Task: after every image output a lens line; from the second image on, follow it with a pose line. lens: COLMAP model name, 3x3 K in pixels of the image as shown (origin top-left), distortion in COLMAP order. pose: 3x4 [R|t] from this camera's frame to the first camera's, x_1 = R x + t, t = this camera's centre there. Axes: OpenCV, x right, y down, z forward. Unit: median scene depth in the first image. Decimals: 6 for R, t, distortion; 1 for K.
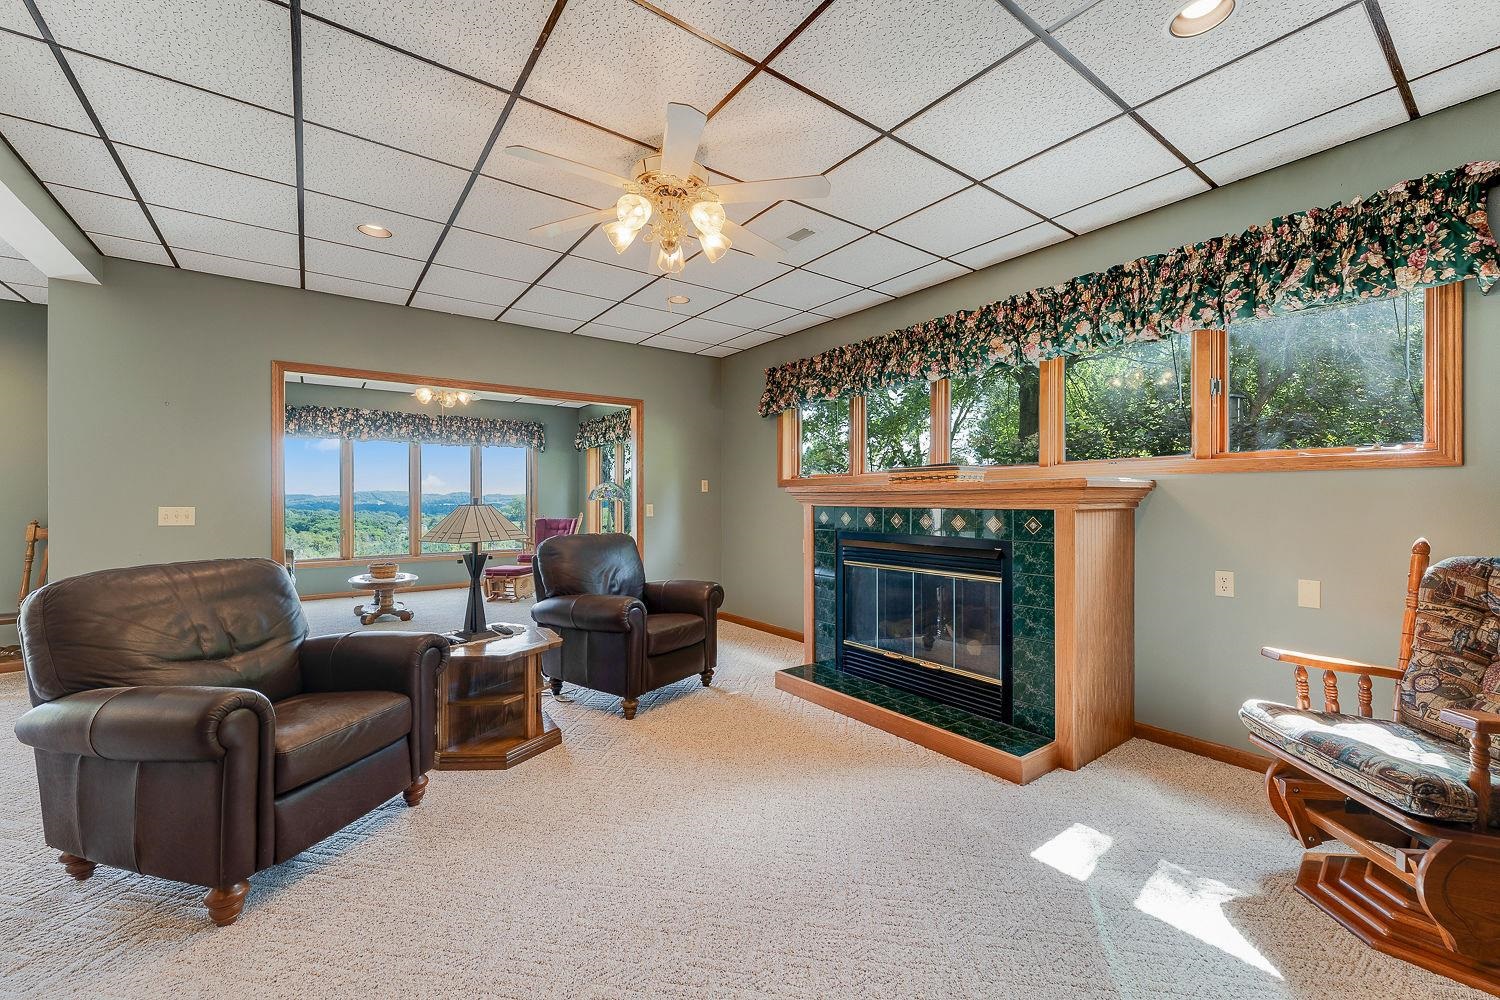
lens RADIAL K [[600.0, 0, 750.2], [0, 600.0, 501.6], [0, 0, 1]] dist [0.000582, -0.000154]
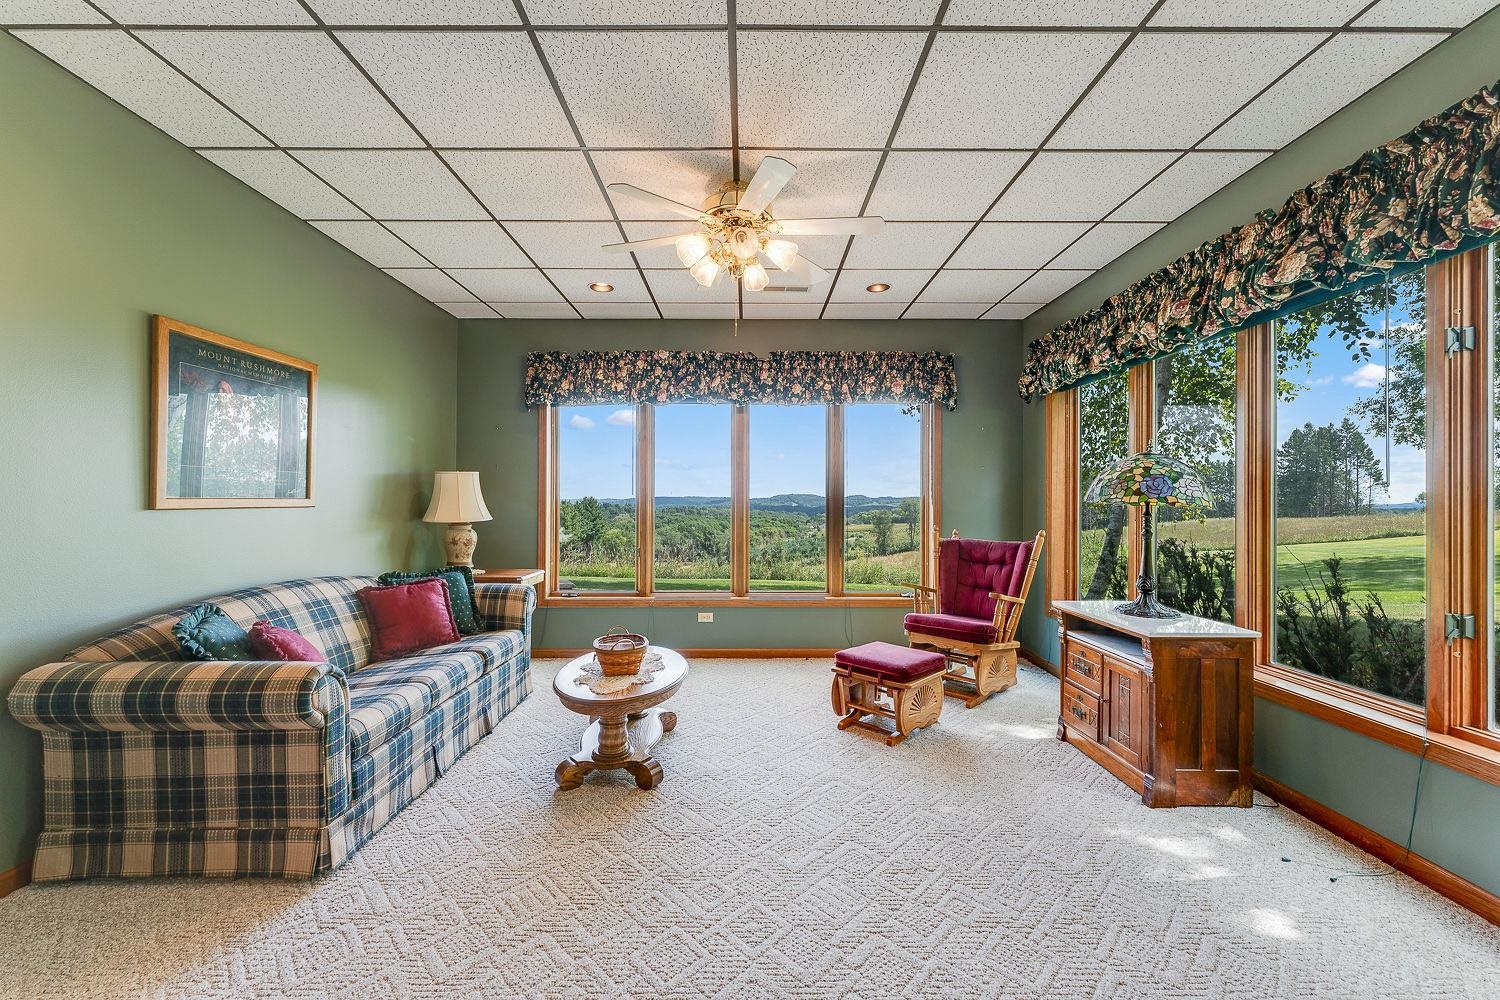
lens RADIAL K [[600.0, 0, 741.7], [0, 600.0, 501.8], [0, 0, 1]] dist [0.000582, -0.000154]
pose [[0.804219, 0.001691, -0.594331, -0.467386], [-0.004186, 0.999987, -0.002820, -0.000920], [0.594319, 0.004756, 0.804216, 1.204782]]
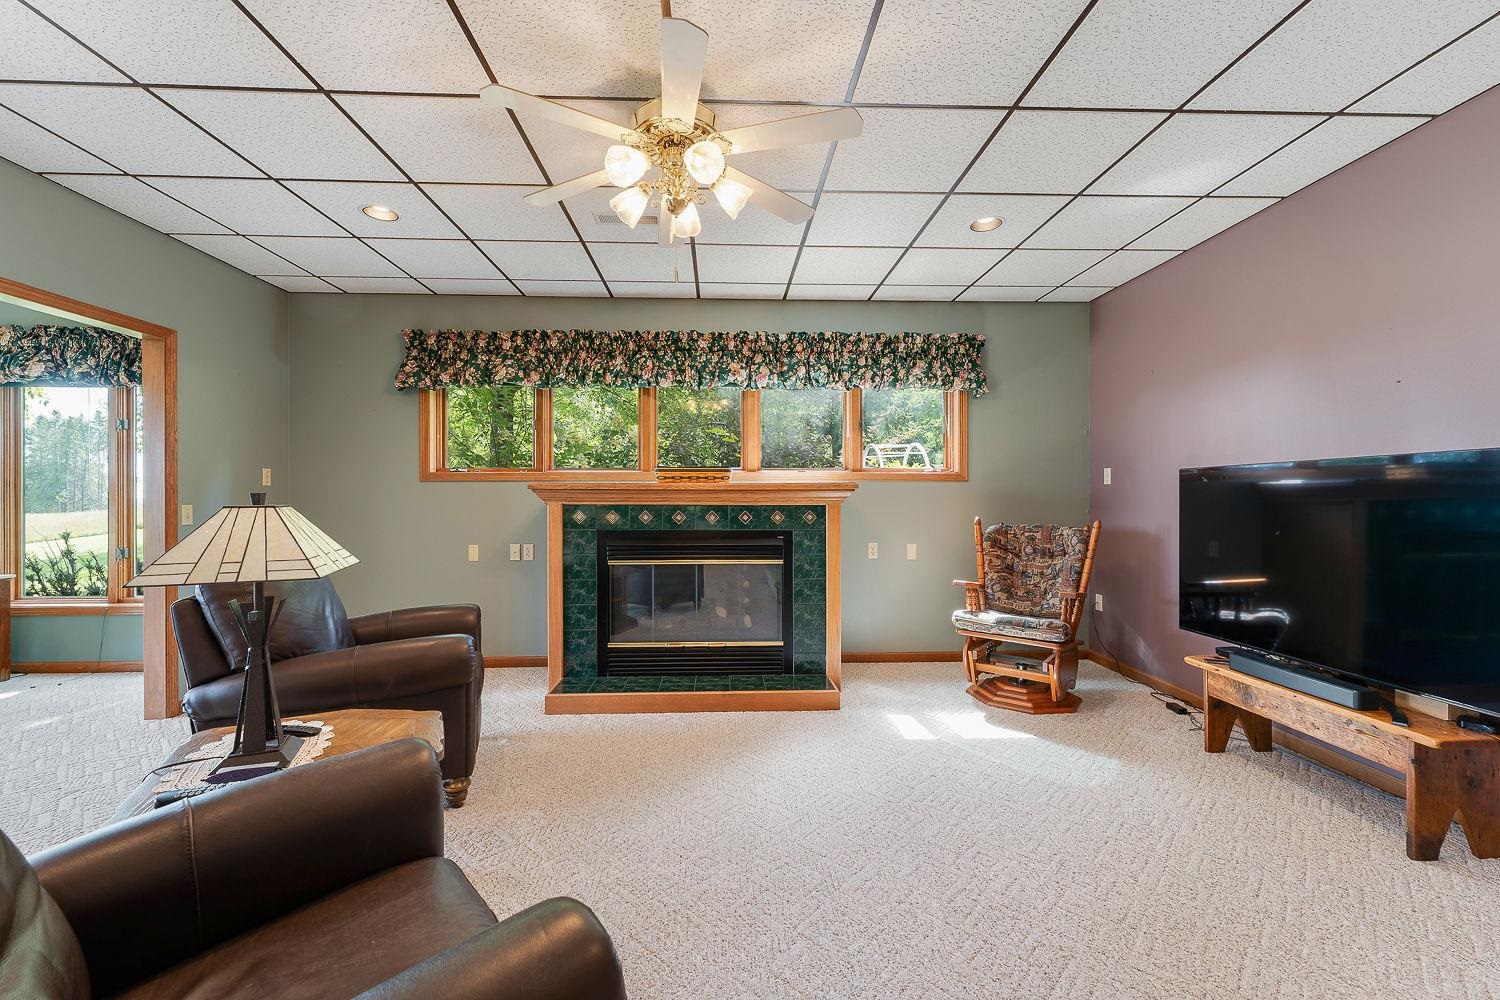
lens RADIAL K [[600.0, 0, 745.7], [0, 600.0, 499.4], [0, 0, 1]] dist [0.000582, -0.000154]
pose [[0.561749, -0.001448, 0.827307, -0.563089], [0.001512, 0.999999, 0.000723, -0.000312], [-0.827306, 0.000845, 0.561750, 0.302198]]
